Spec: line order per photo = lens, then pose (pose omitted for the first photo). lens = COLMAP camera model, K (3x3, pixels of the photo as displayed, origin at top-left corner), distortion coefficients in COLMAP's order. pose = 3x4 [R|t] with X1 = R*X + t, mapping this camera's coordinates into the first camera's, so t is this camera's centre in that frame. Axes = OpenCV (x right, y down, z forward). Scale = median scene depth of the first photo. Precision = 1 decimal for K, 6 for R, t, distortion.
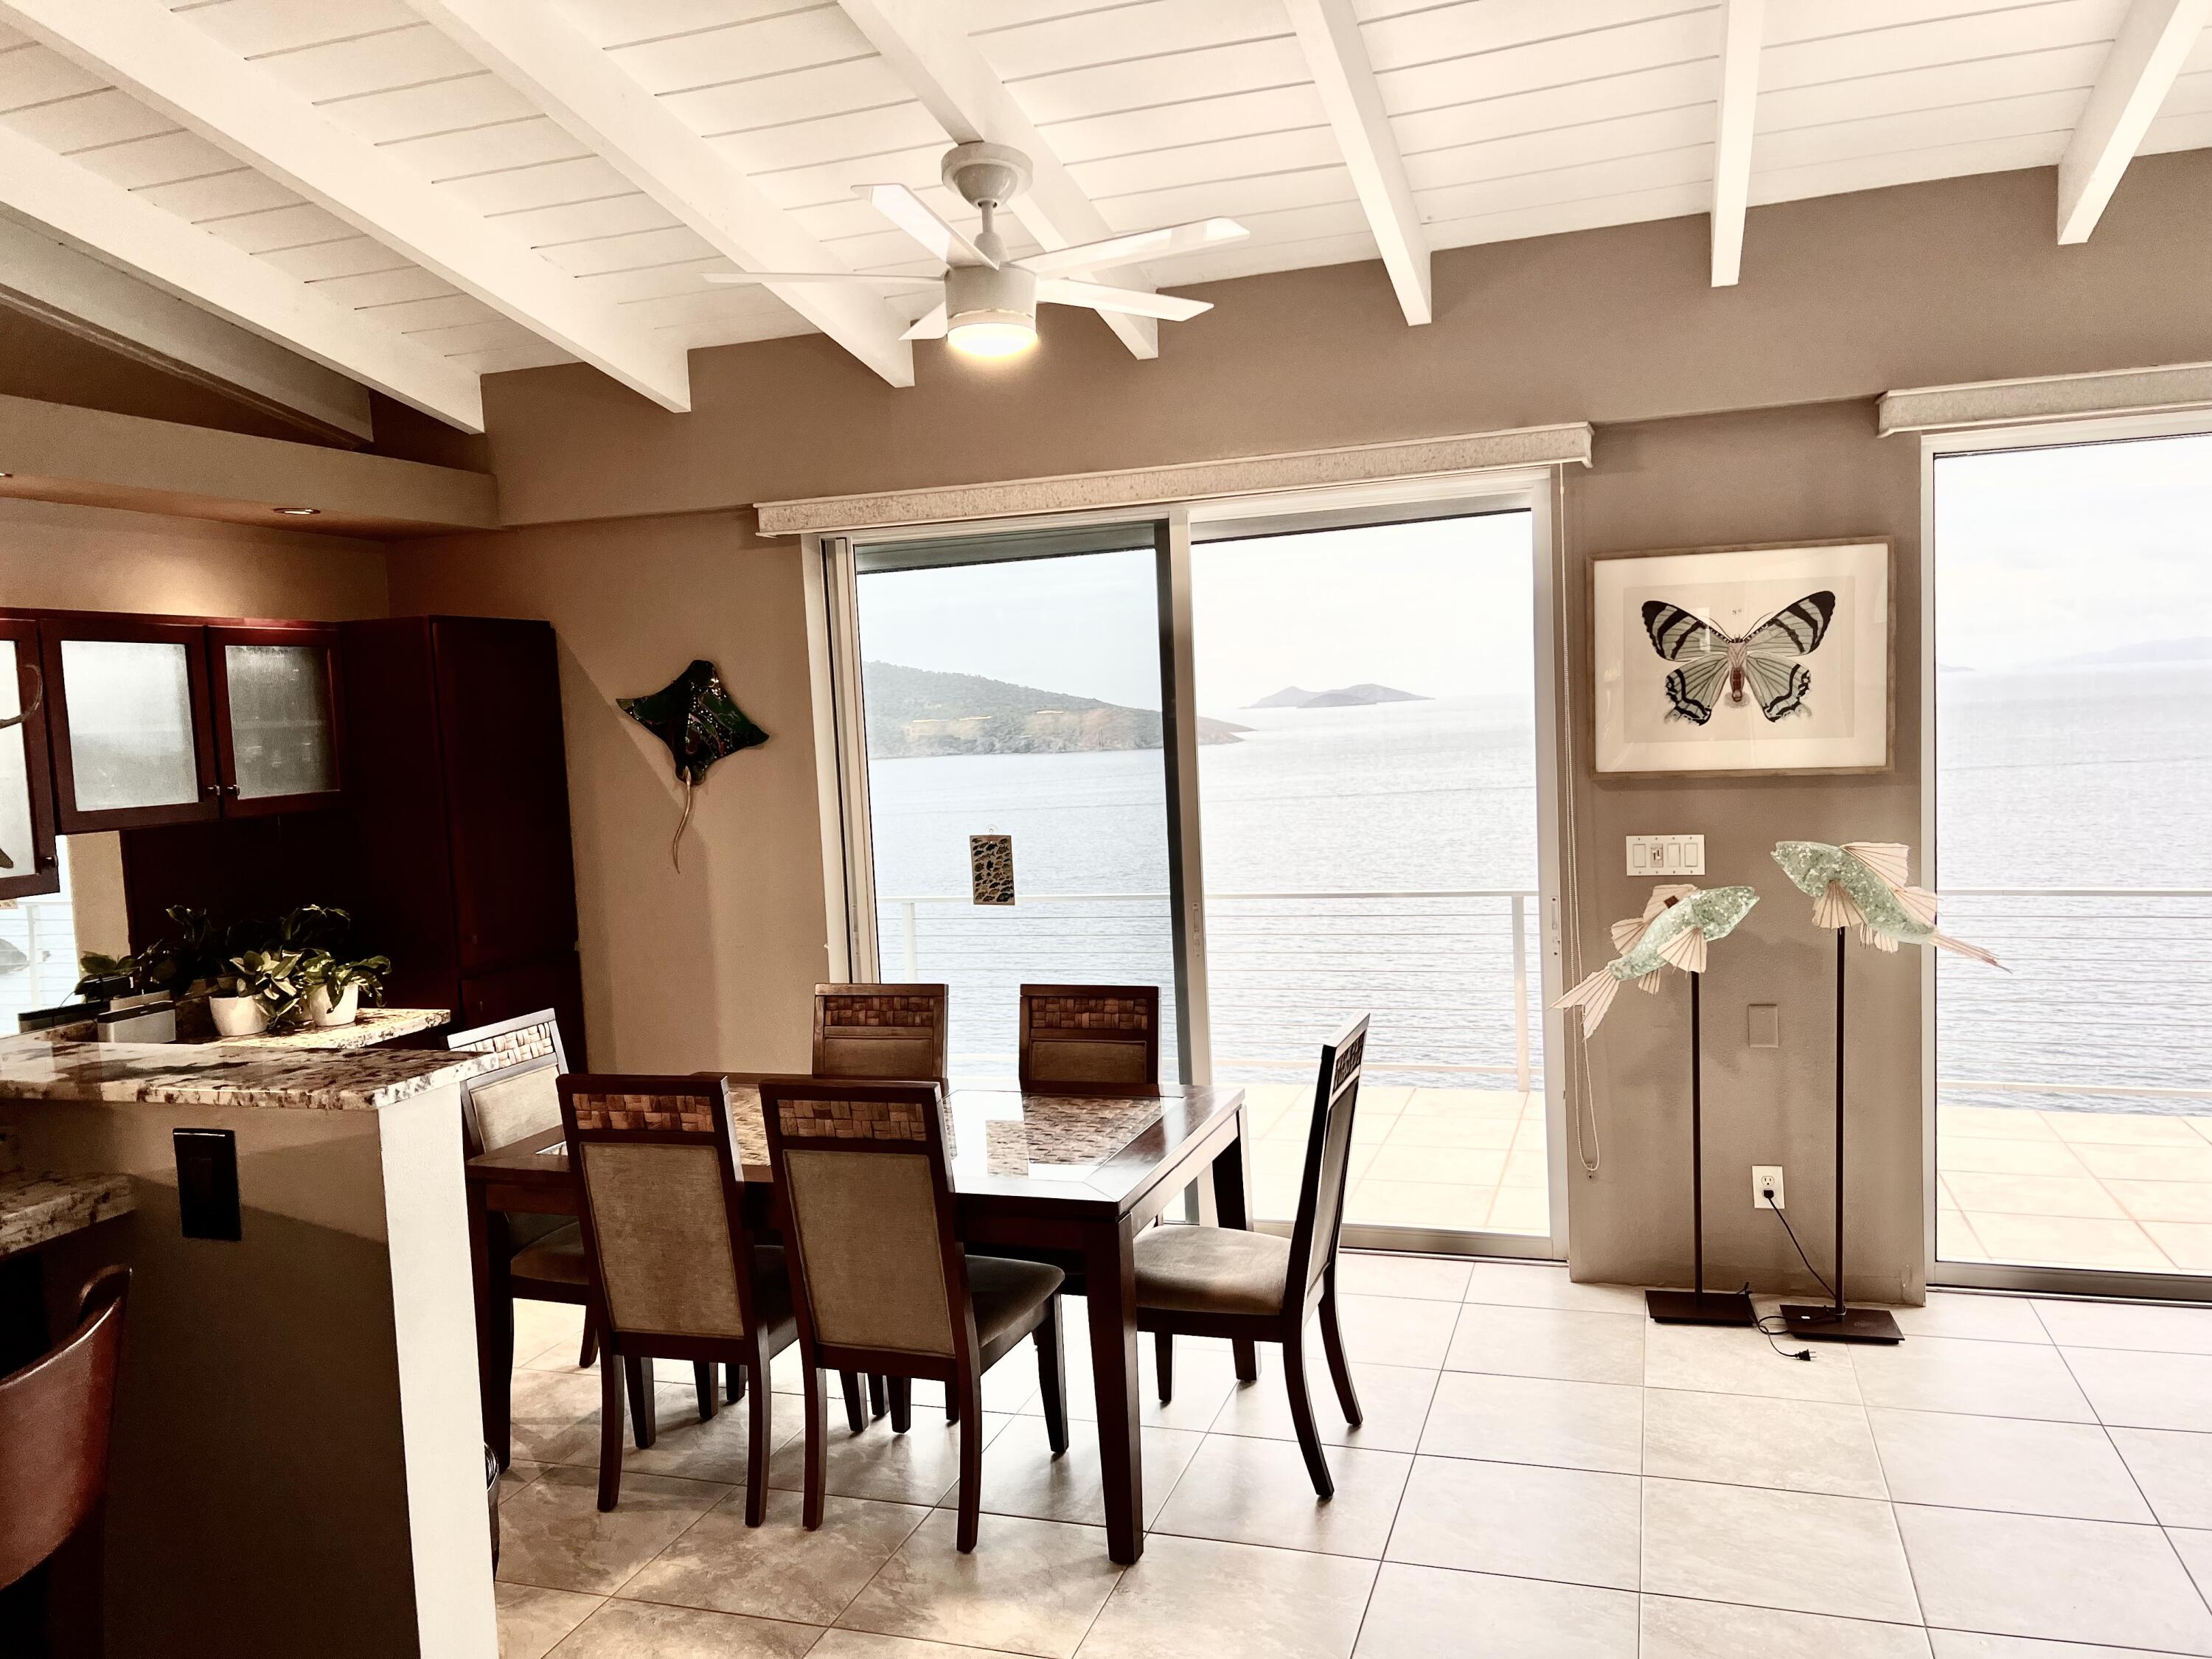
lens RADIAL K [[1658.5, 0, 1098.7], [0, 1658.5, 838.9], [0, 0, 1]] dist [0.044584, -0.048297]
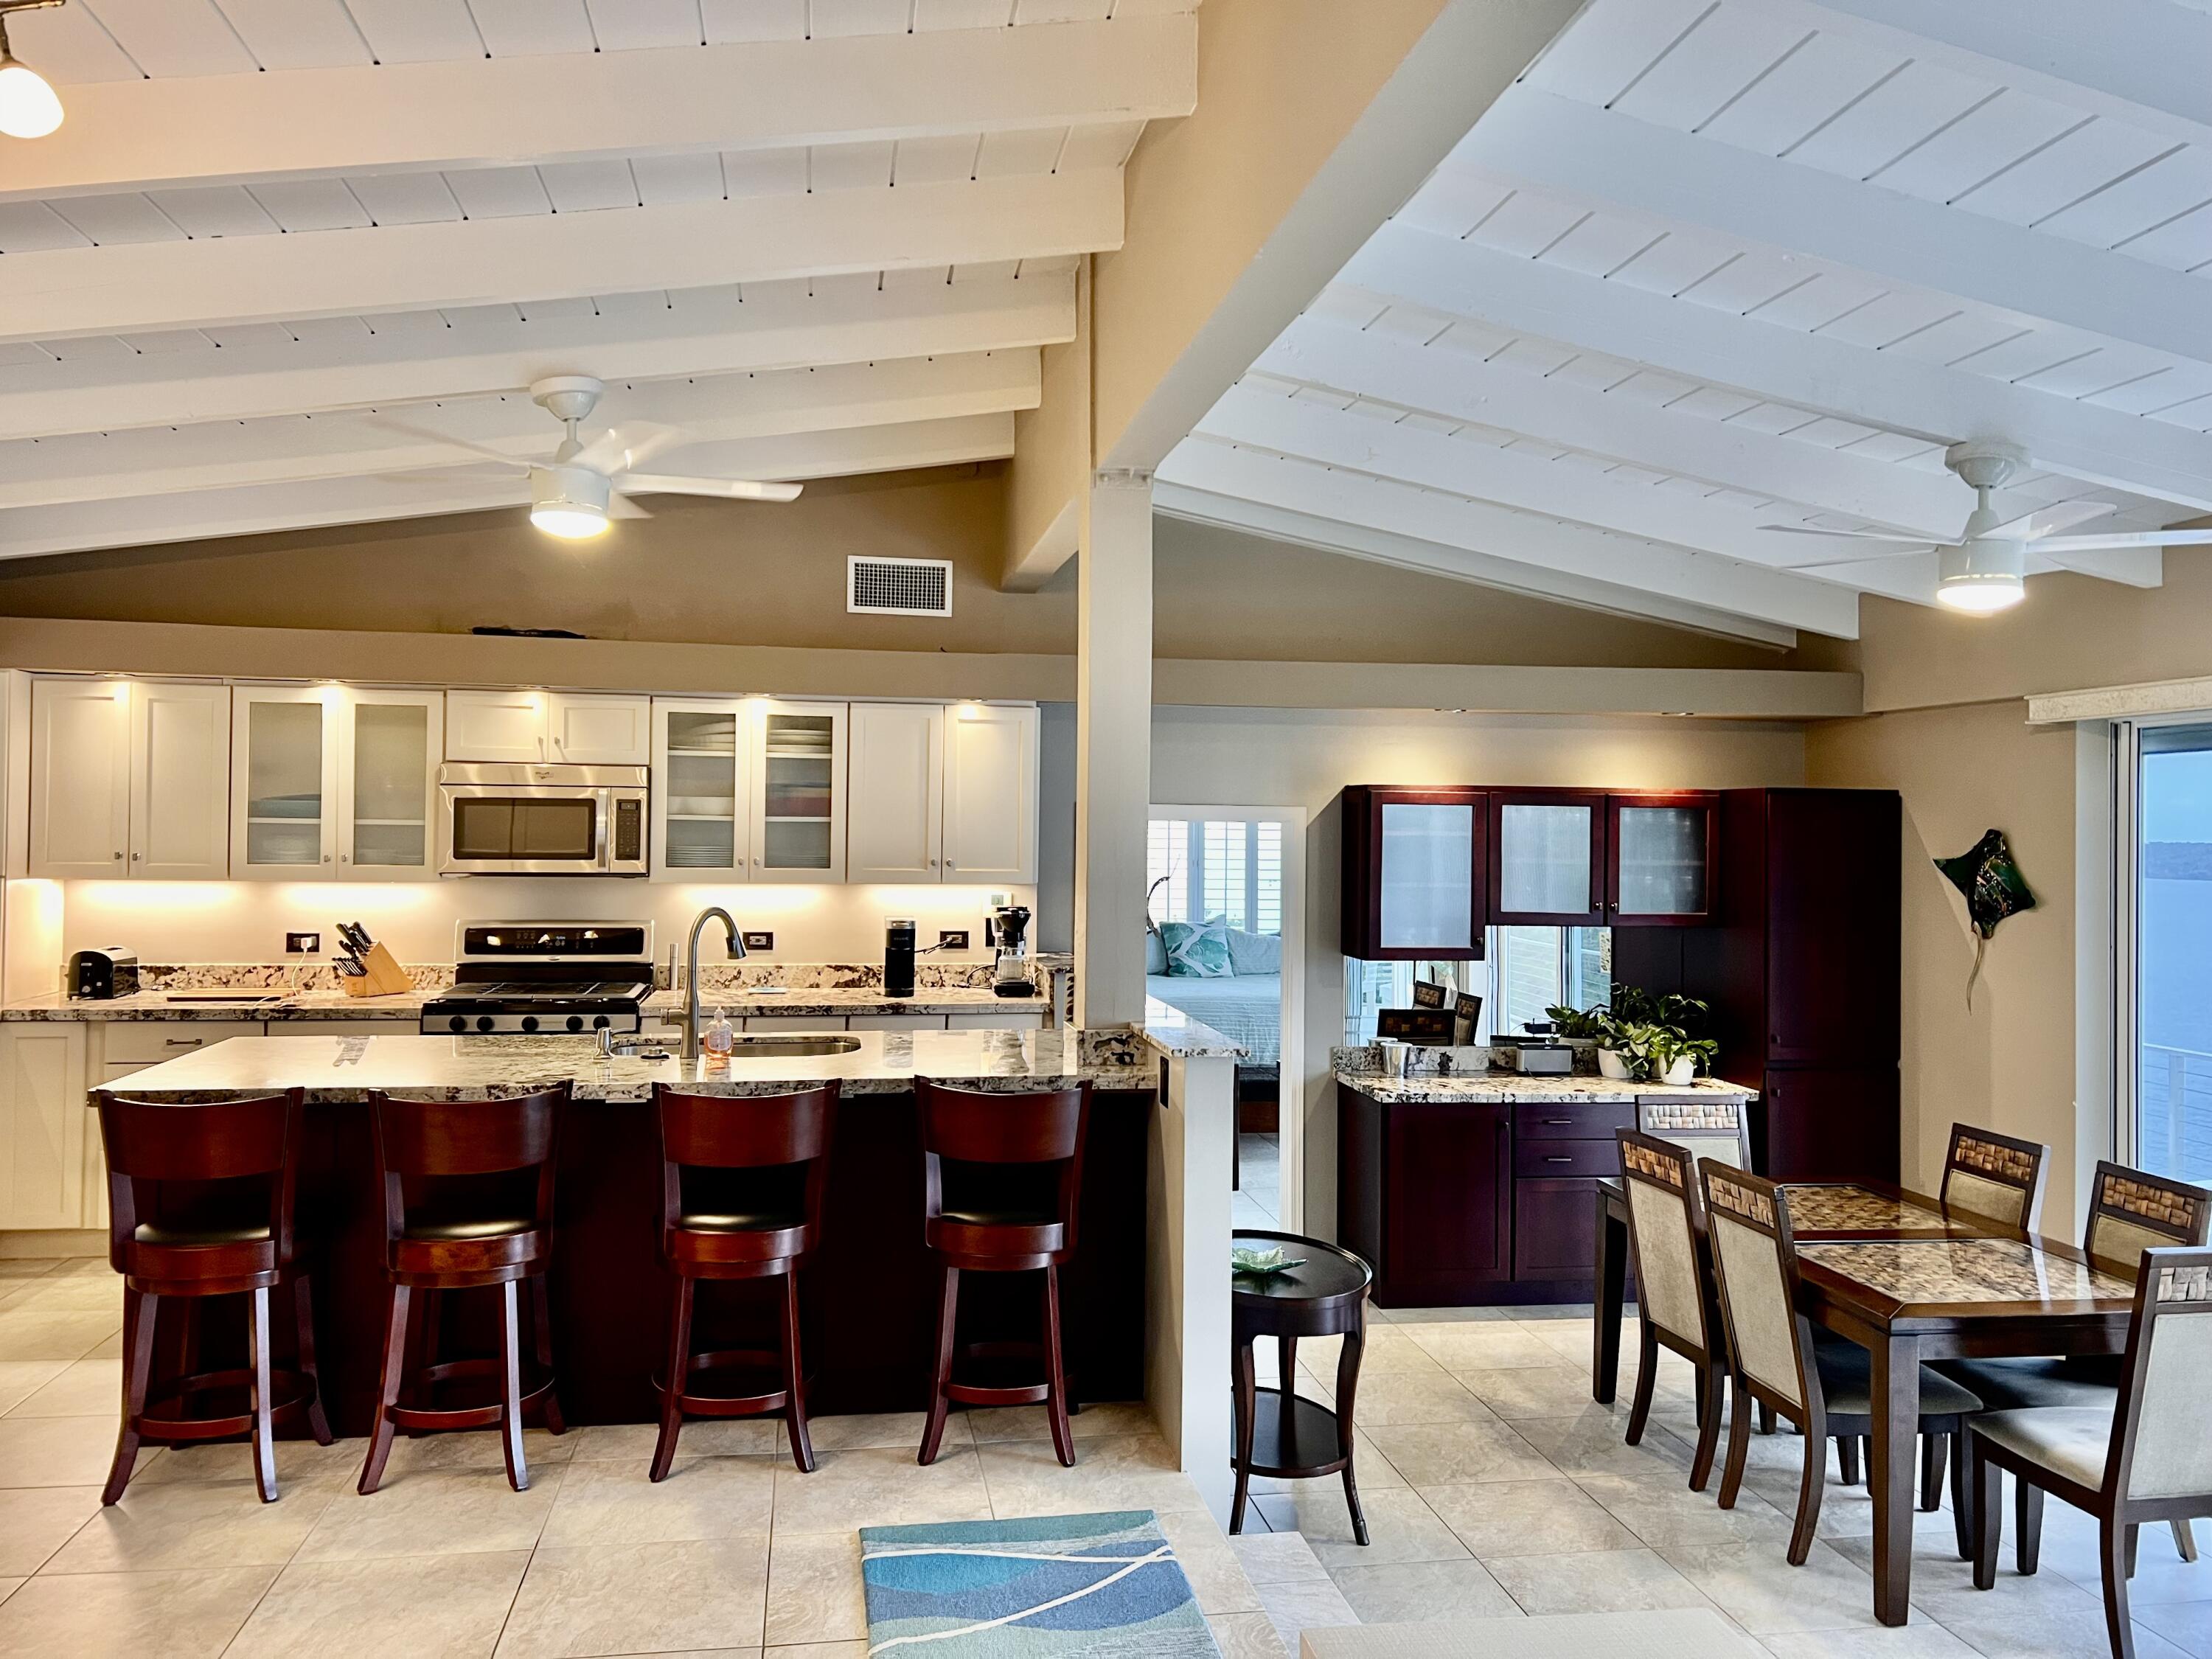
lens RADIAL K [[1658.5, 0, 1083.4], [0, 1658.5, 827.8], [0, 0, 1]] dist [0.044584, -0.048297]
pose [[0.462398, 0.052820, -0.885098, 0.573517], [-0.105655, 0.994394, 0.004145, -0.057608], [0.880355, 0.091599, 0.465386, -0.086189]]
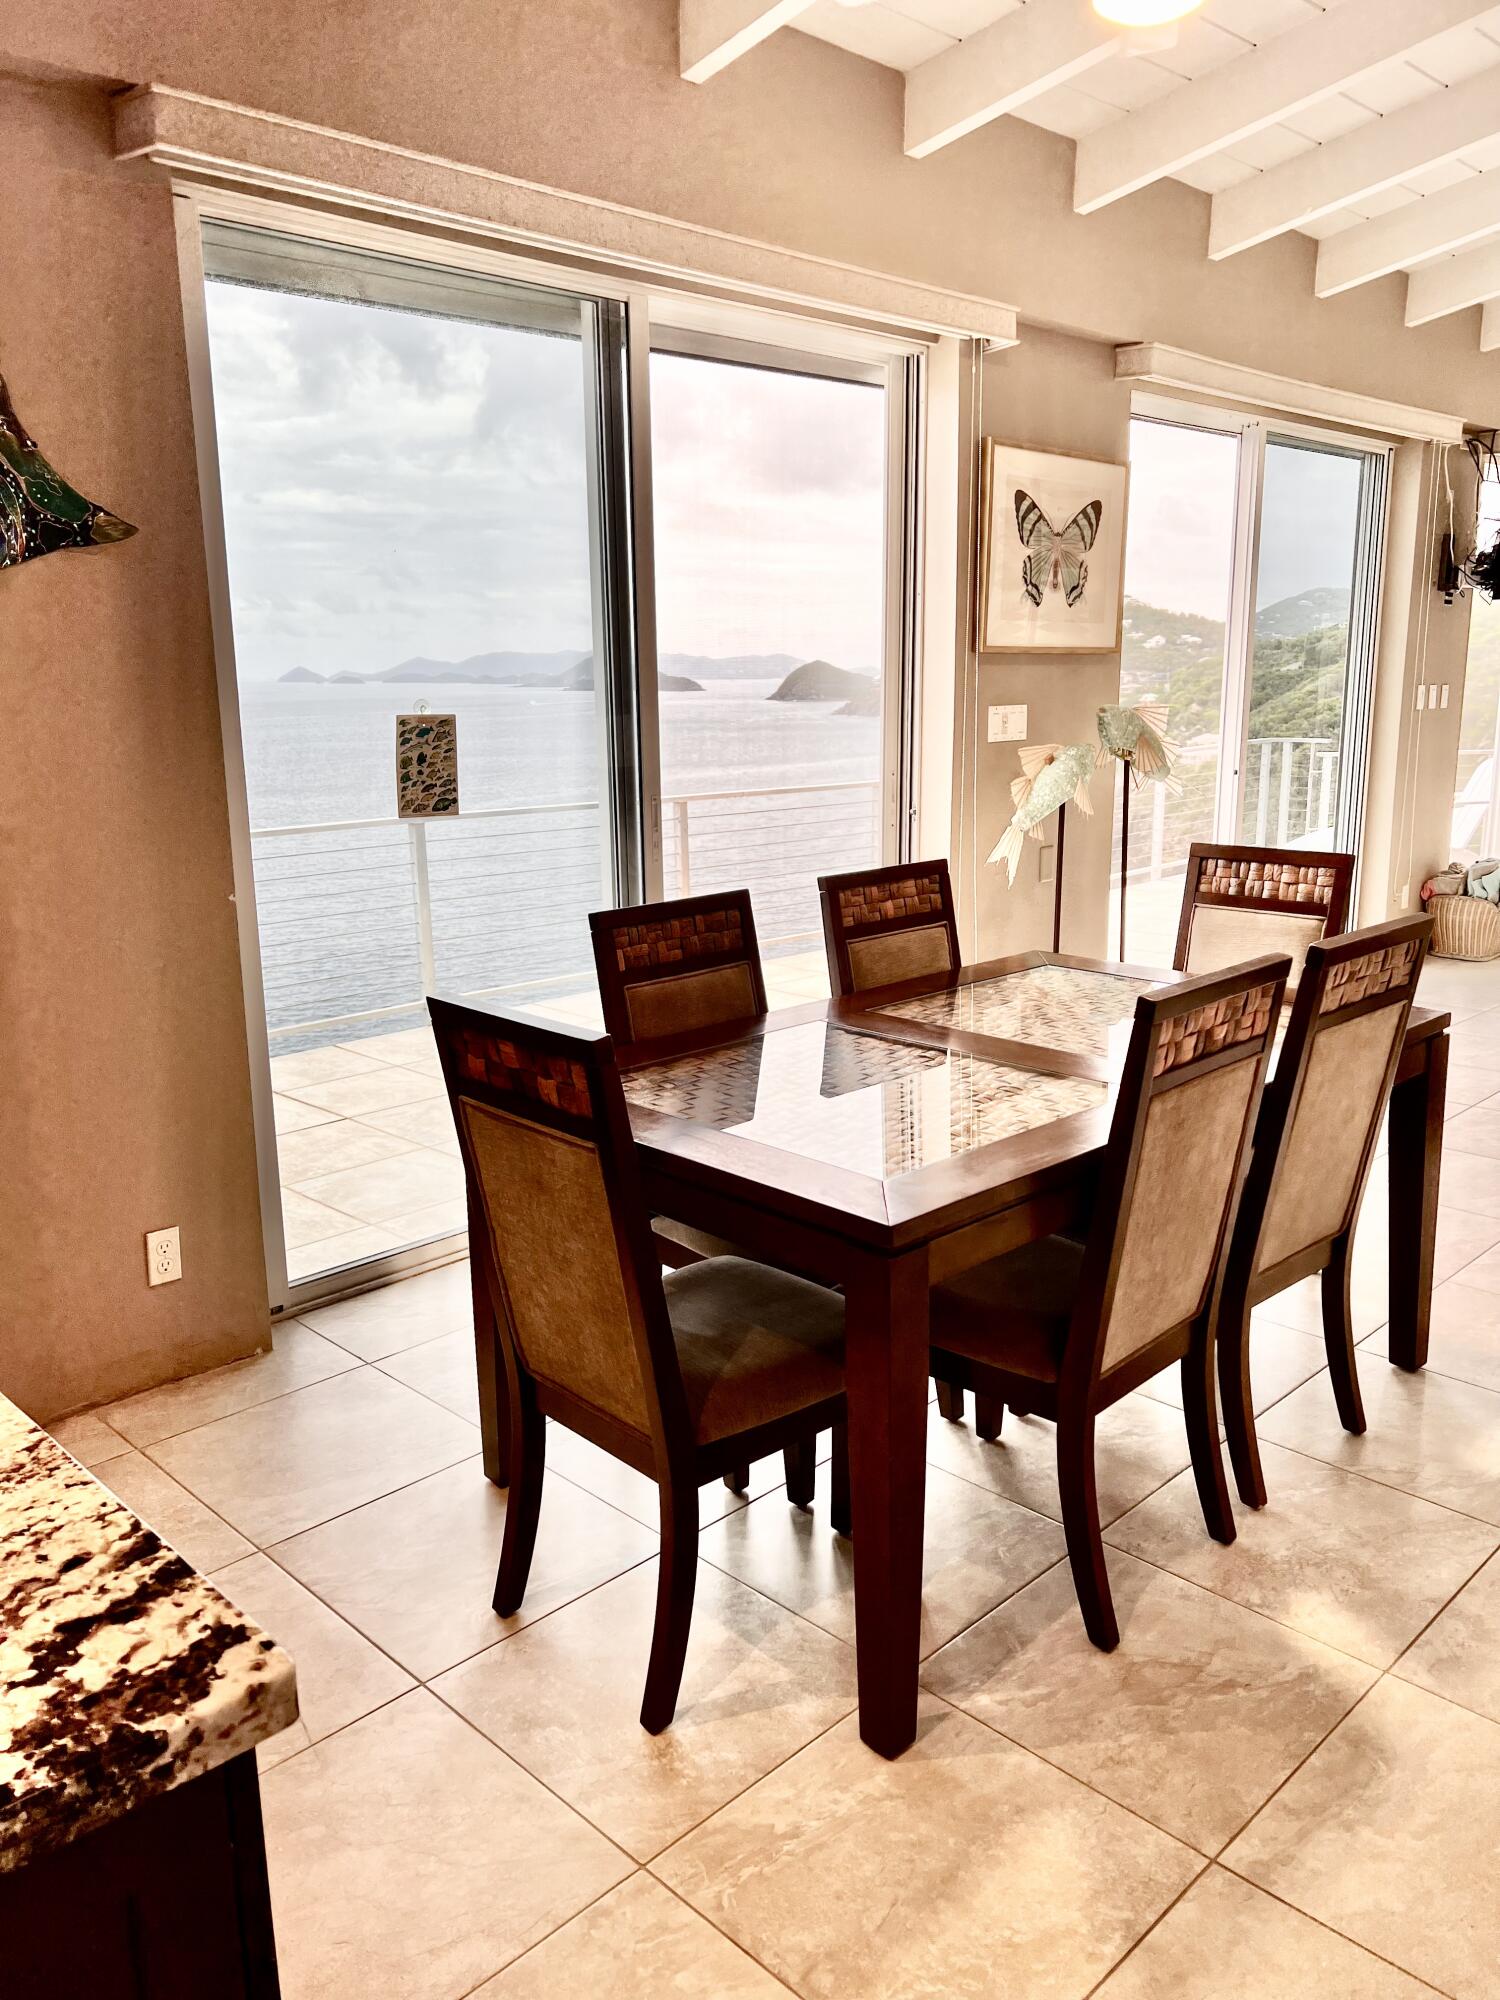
lens RADIAL K [[1499.6, 0, 751.2], [0, 1499.6, 1006.5], [0, 0, 1]] dist [0.044584, -0.048297]
pose [[0.445002, -0.155597, 0.881909, -0.685125], [0.063399, 0.987793, 0.142287, 0.044140], [-0.893283, -0.007406, 0.449434, 0.692923]]
